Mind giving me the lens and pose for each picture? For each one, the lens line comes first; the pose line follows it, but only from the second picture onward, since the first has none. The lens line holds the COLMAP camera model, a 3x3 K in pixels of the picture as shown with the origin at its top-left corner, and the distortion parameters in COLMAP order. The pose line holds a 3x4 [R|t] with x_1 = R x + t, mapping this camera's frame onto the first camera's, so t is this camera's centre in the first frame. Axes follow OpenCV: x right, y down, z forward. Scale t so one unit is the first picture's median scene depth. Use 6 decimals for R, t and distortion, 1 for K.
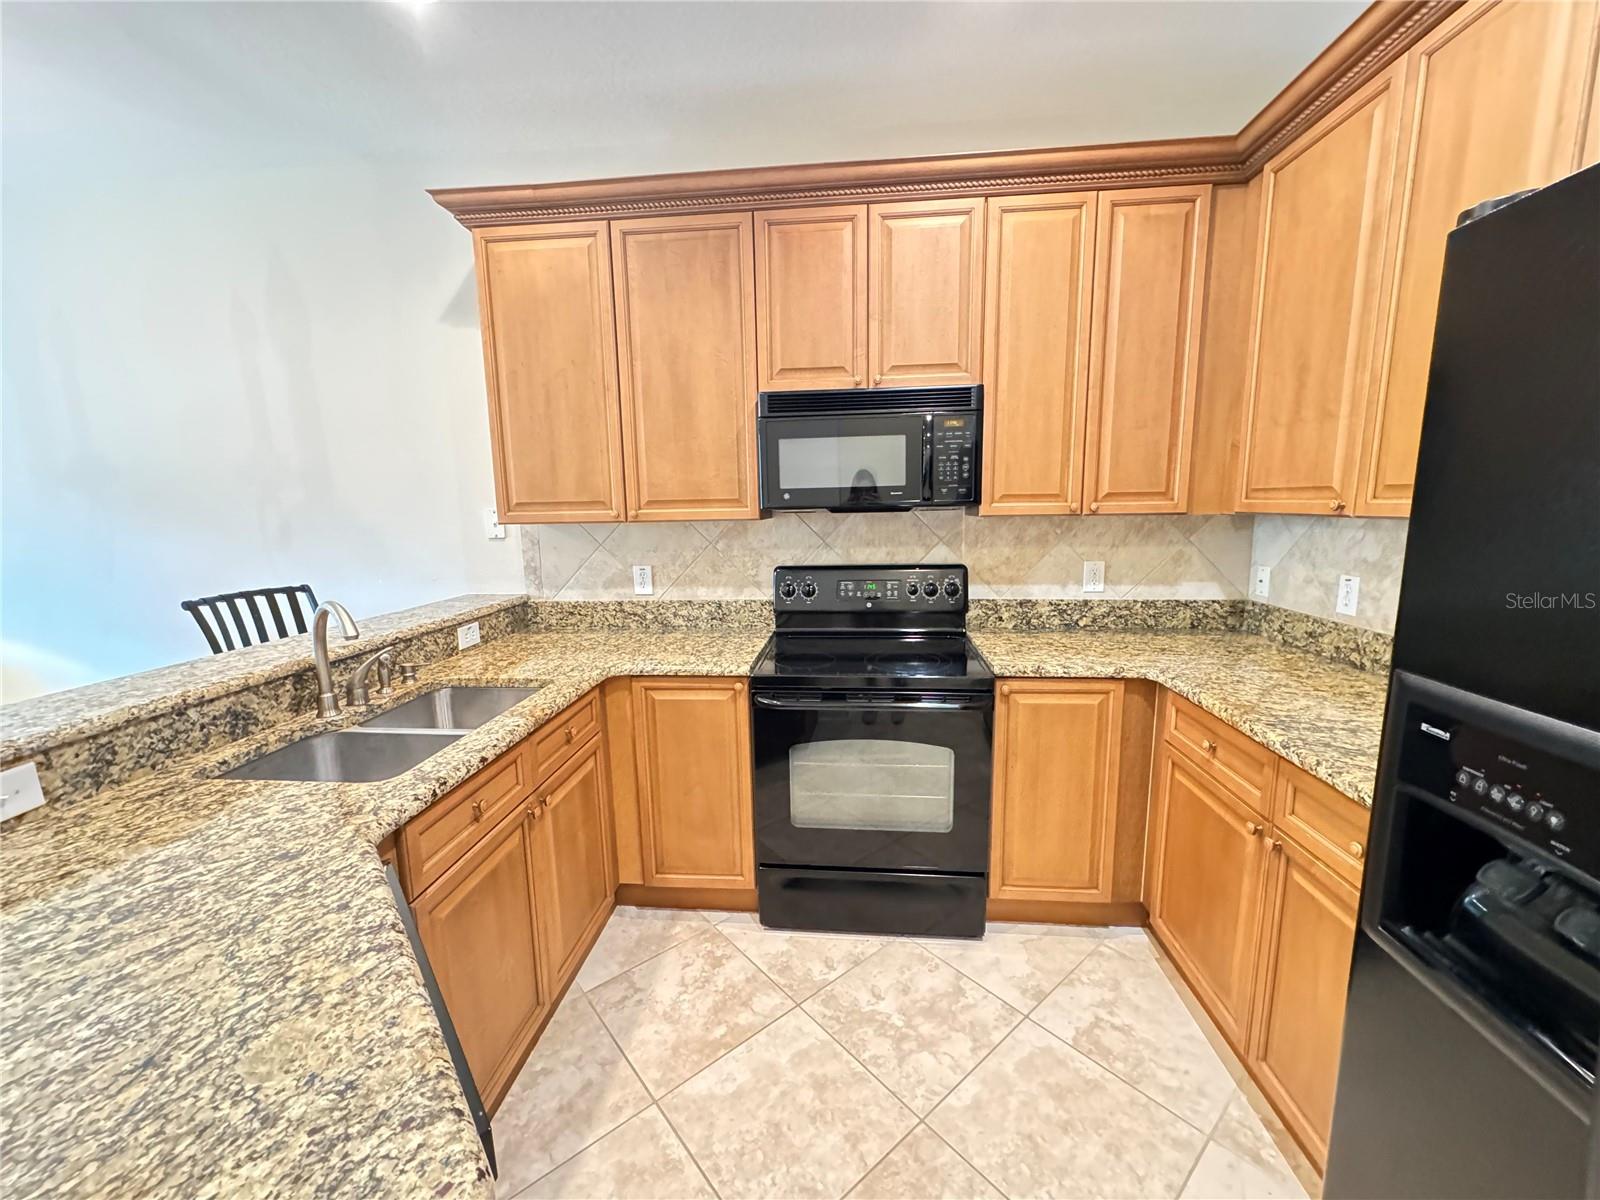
lens RADIAL K [[636.8, 0, 804.9], [0, 636.8, 598.3], [0, 0, 1]] dist [-0.000740, -0.000205]
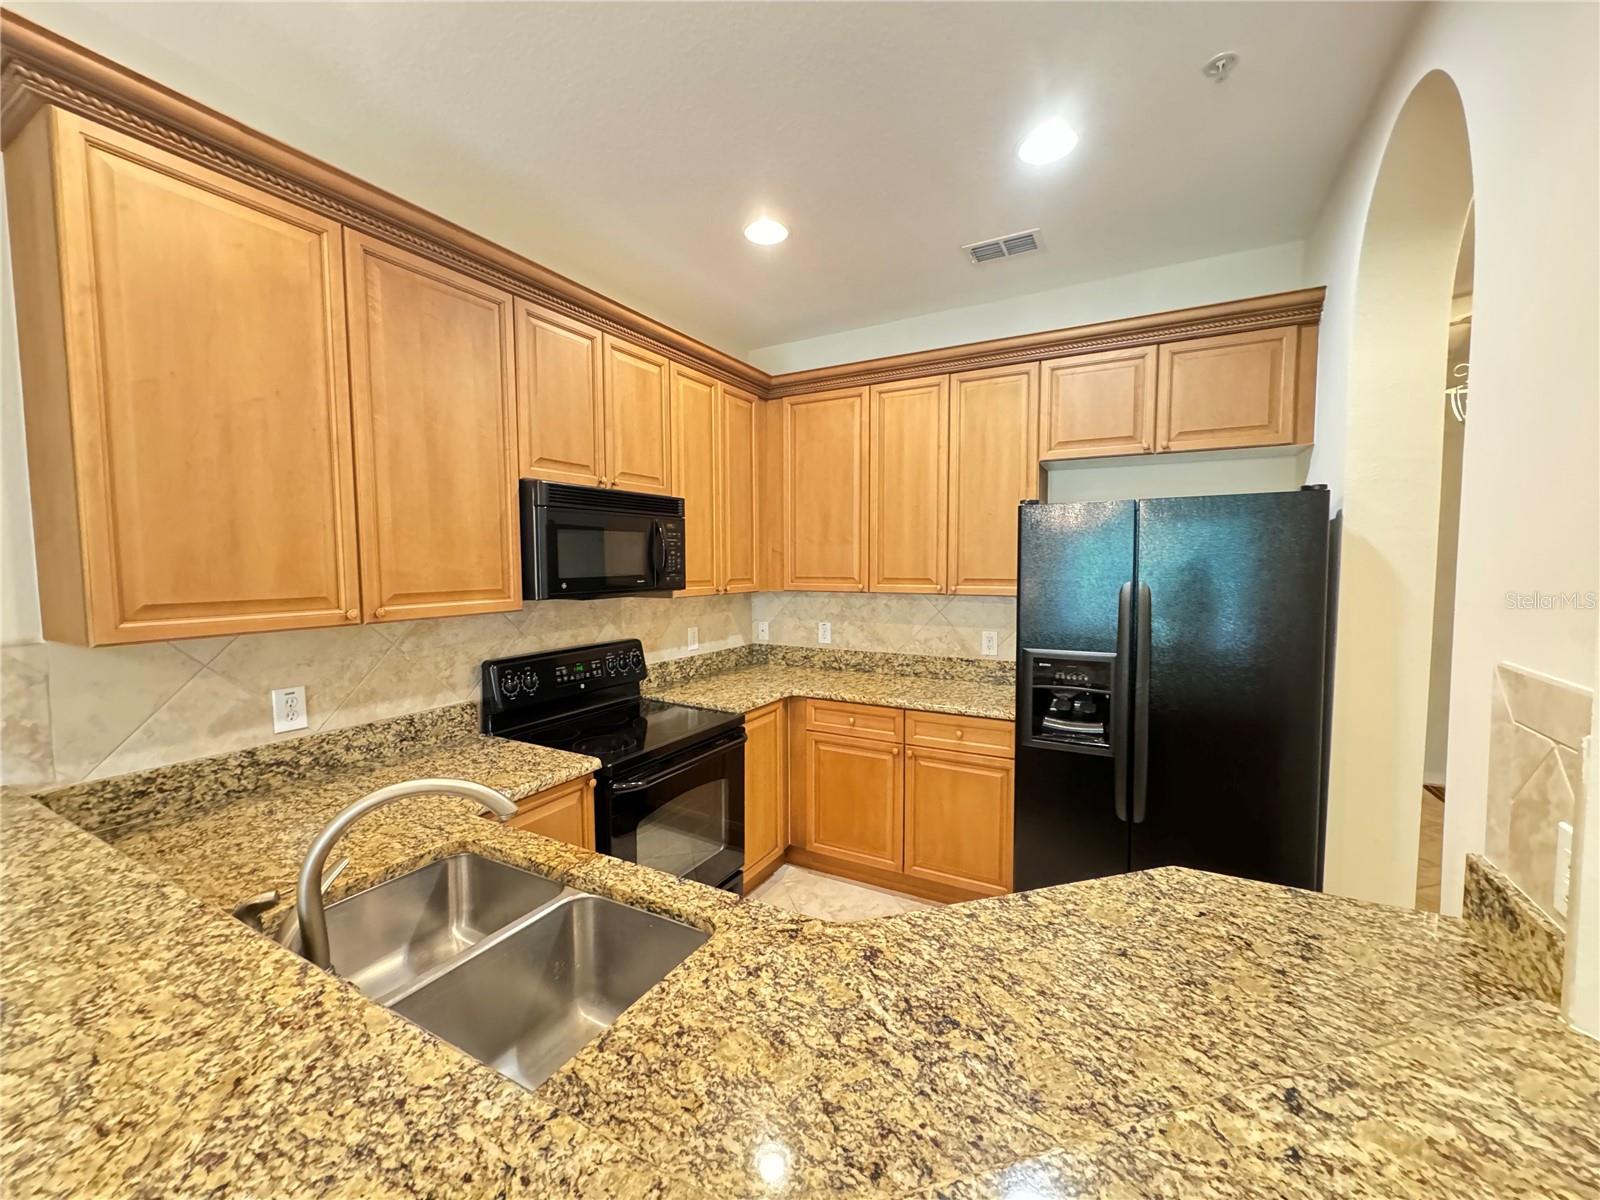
lens RADIAL K [[636.8, 0, 798.4], [0, 636.8, 597.1], [0, 0, 1]] dist [-0.000740, -0.000205]
pose [[0.403161, -0.036746, 0.914391, -0.742096], [0.133703, 0.990837, -0.019132, -0.070402], [-0.905309, 0.129970, 0.404380, 0.253674]]
